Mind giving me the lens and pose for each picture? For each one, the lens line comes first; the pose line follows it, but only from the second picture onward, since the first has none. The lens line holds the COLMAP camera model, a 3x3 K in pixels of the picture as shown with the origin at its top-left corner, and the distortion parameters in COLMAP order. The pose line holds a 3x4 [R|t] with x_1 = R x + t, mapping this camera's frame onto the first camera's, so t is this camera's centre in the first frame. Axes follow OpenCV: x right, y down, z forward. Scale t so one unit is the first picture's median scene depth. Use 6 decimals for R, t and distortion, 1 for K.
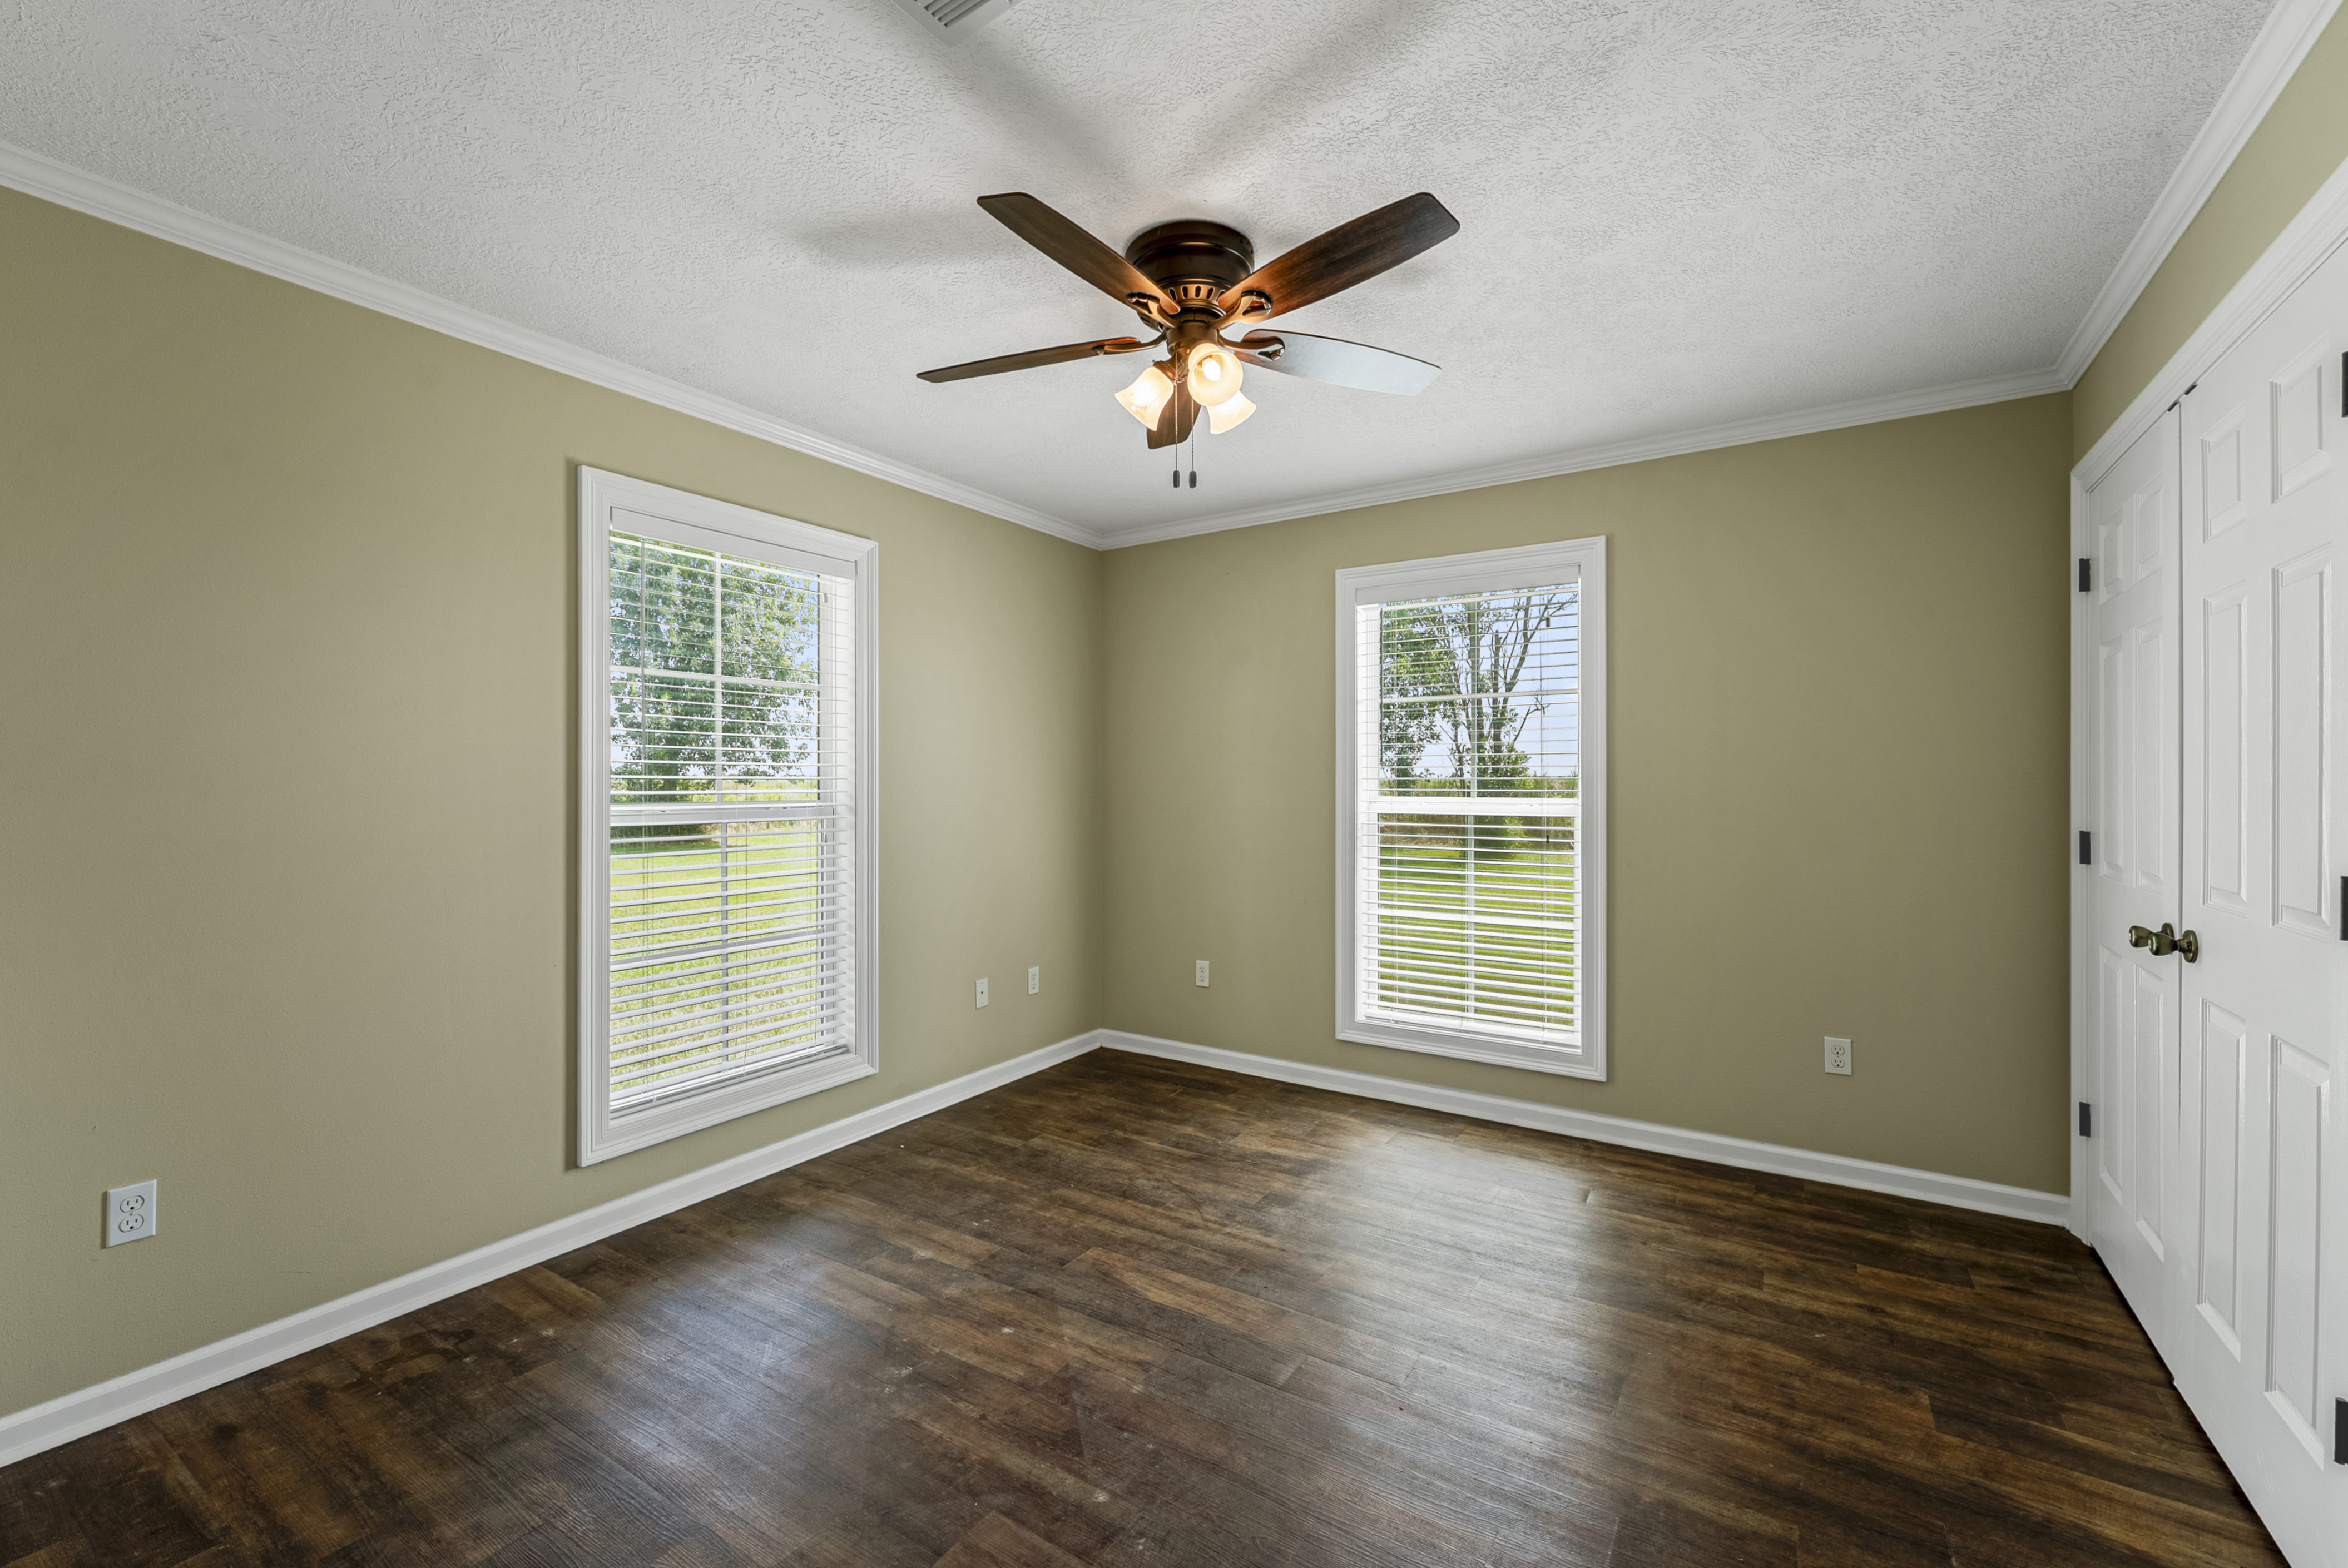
lens RADIAL K [[973.9, 0, 1152.4], [0, 973.9, 778.4], [0, 0, 1]] dist [0.000631, -0.000173]
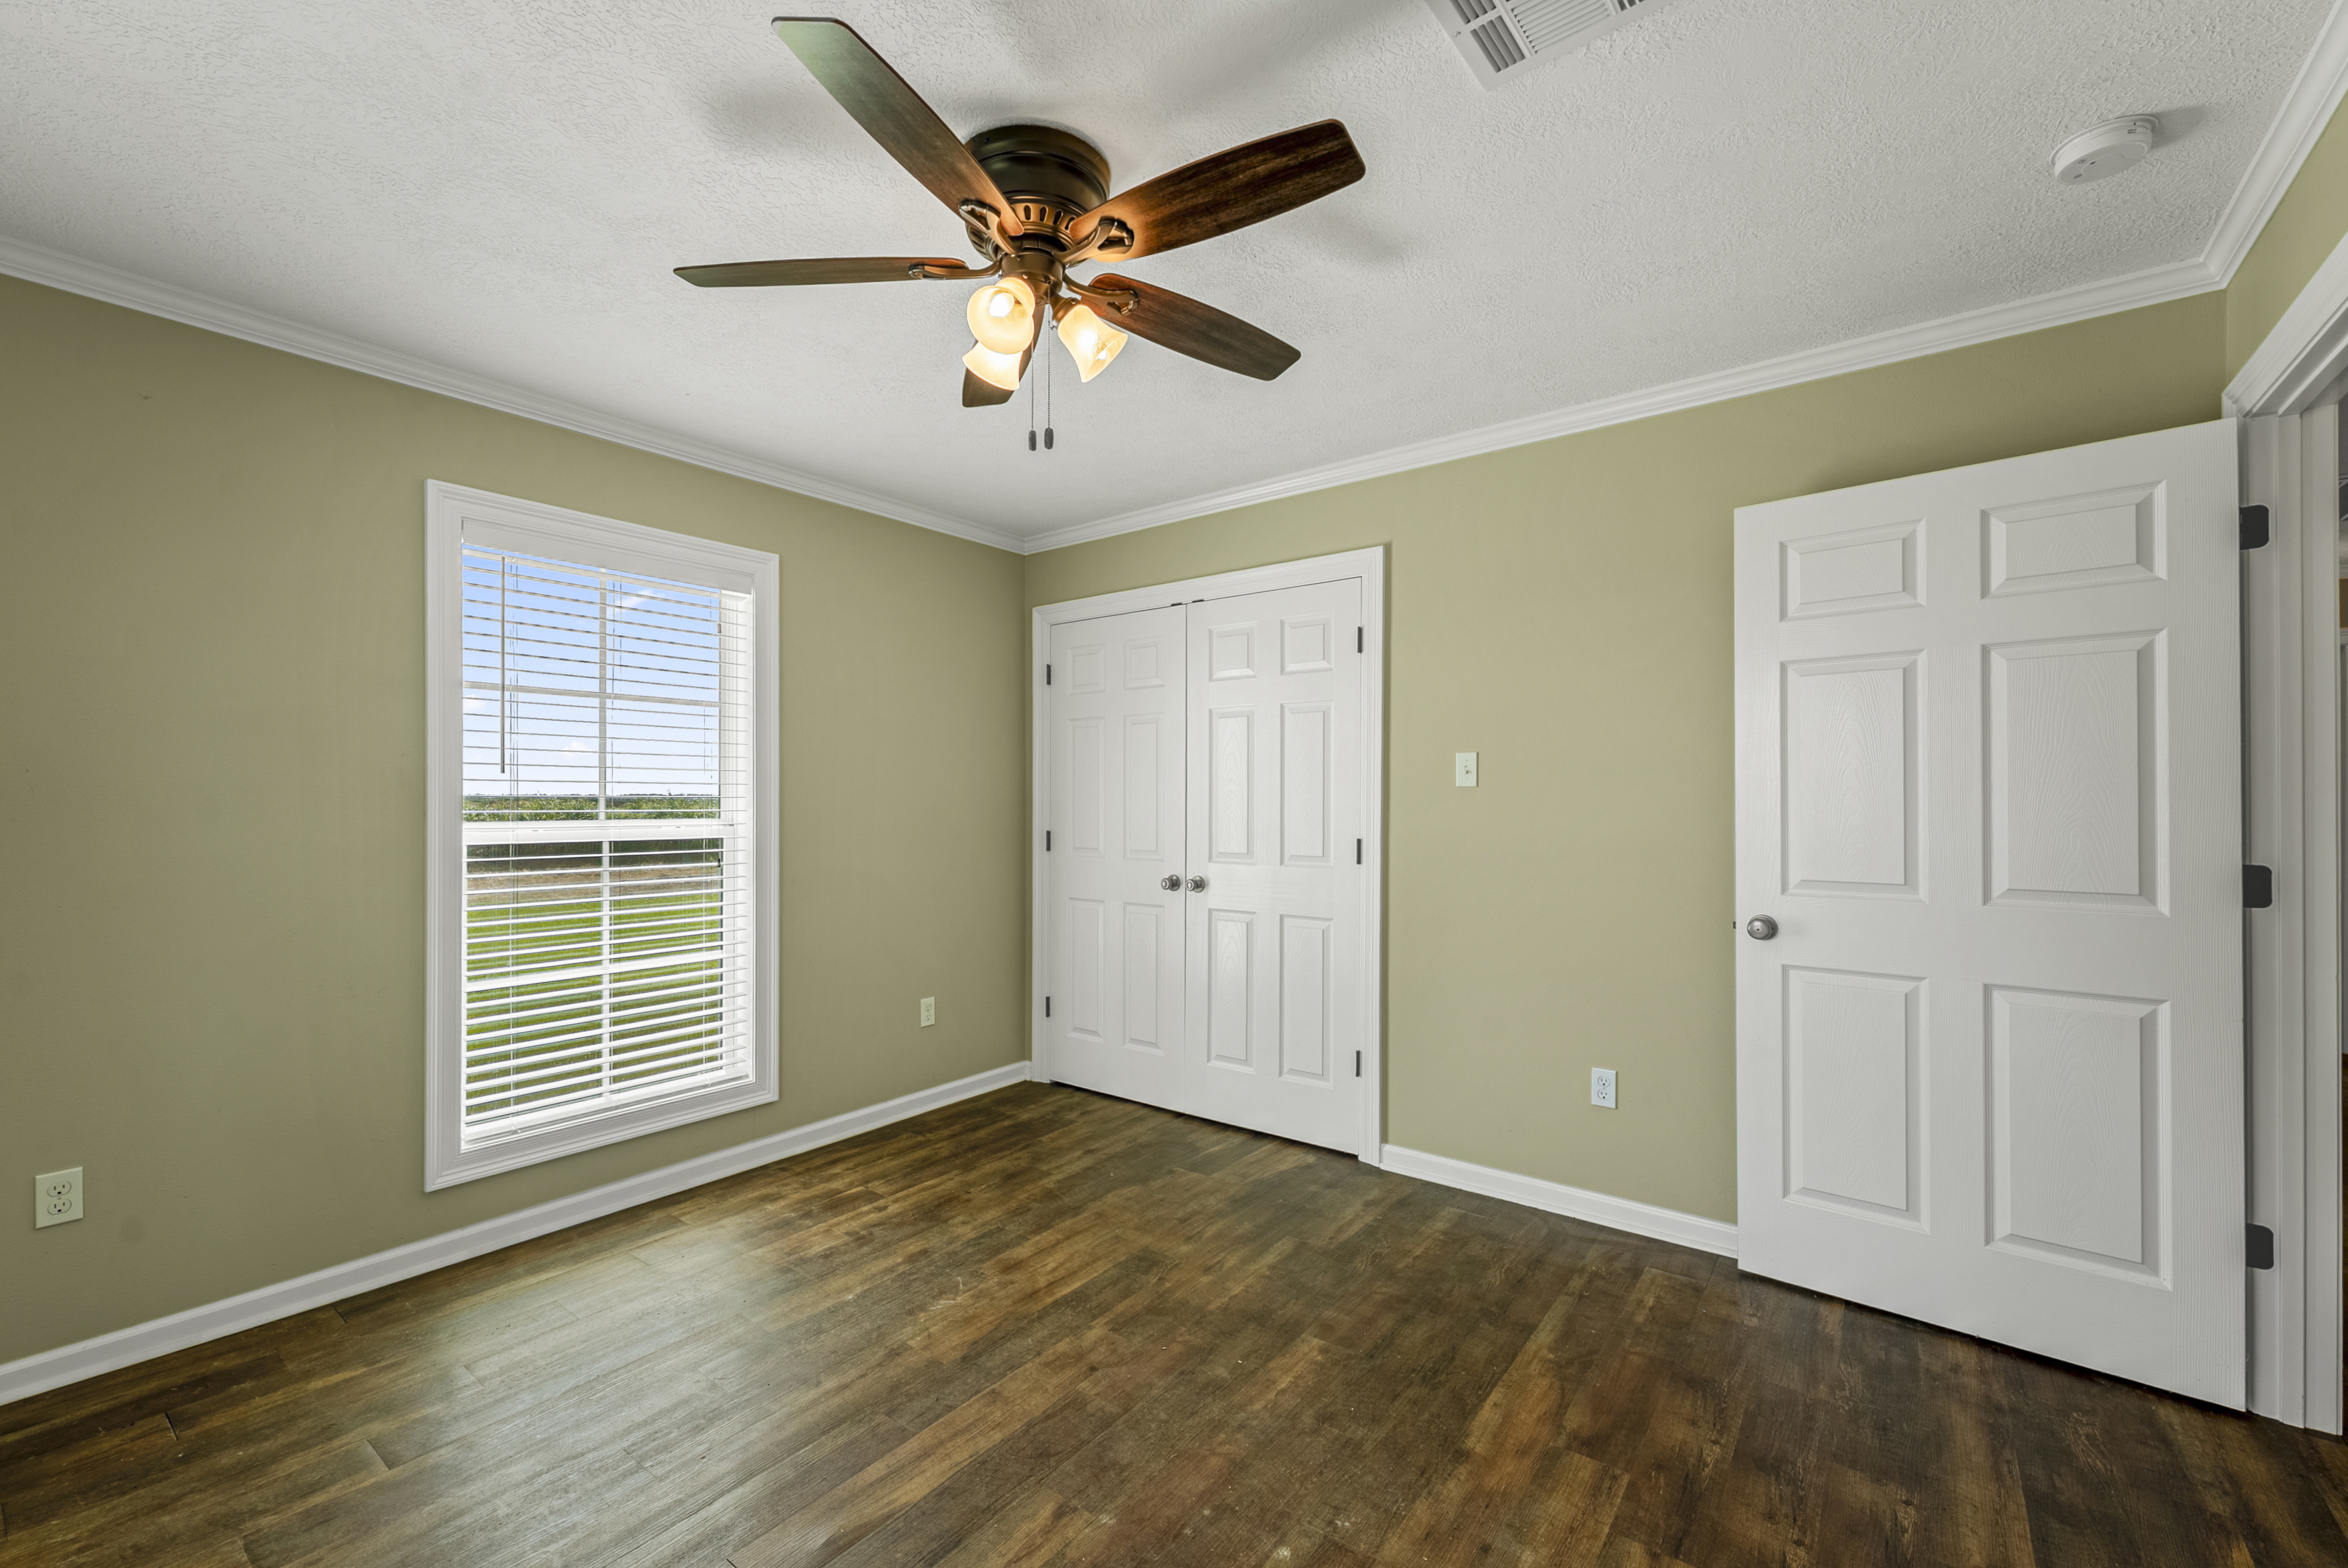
lens RADIAL K [[973.9, 0, 1173.0], [0, 973.9, 793.5], [0, 0, 1]] dist [0.000631, -0.000173]
pose [[0.055550, 0.007869, 0.998425, -0.562753], [-0.001878, 0.999968, -0.007777, 0.003577], [-0.998454, -0.001443, 0.055563, 0.587939]]
